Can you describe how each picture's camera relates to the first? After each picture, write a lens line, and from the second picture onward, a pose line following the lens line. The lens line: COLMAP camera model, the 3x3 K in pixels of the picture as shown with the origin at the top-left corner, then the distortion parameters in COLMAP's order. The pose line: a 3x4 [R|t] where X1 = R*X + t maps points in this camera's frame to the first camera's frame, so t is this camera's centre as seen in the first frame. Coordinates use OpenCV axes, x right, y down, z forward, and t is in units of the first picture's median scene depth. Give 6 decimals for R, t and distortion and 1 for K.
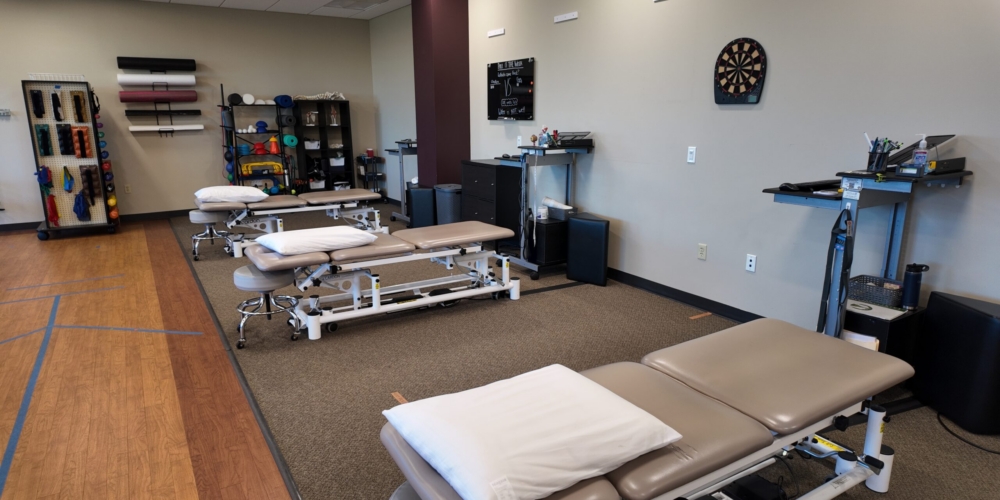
lens RADIAL K [[591.3, 0, 496.8], [0, 591.3, 251.3], [0, 0, 1]] dist [-0.003450, -0.000380]
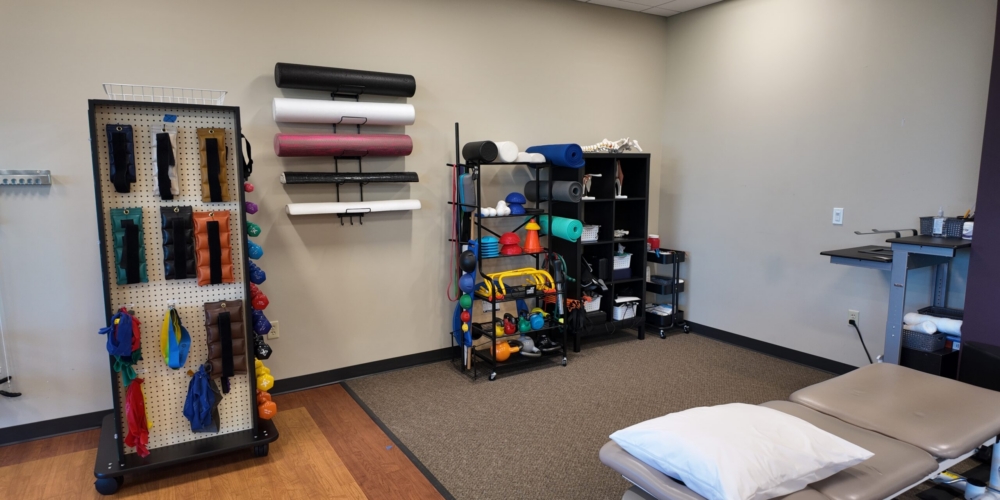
lens RADIAL K [[591.3, 0, 502.1], [0, 591.3, 248.8], [0, 0, 1]] dist [-0.003450, -0.000380]
pose [[0.999786, 0.000099, -0.020678, -0.480835], [-0.002205, 0.994799, -0.101833, -0.139600], [0.020561, 0.101857, 0.994587, 0.575820]]
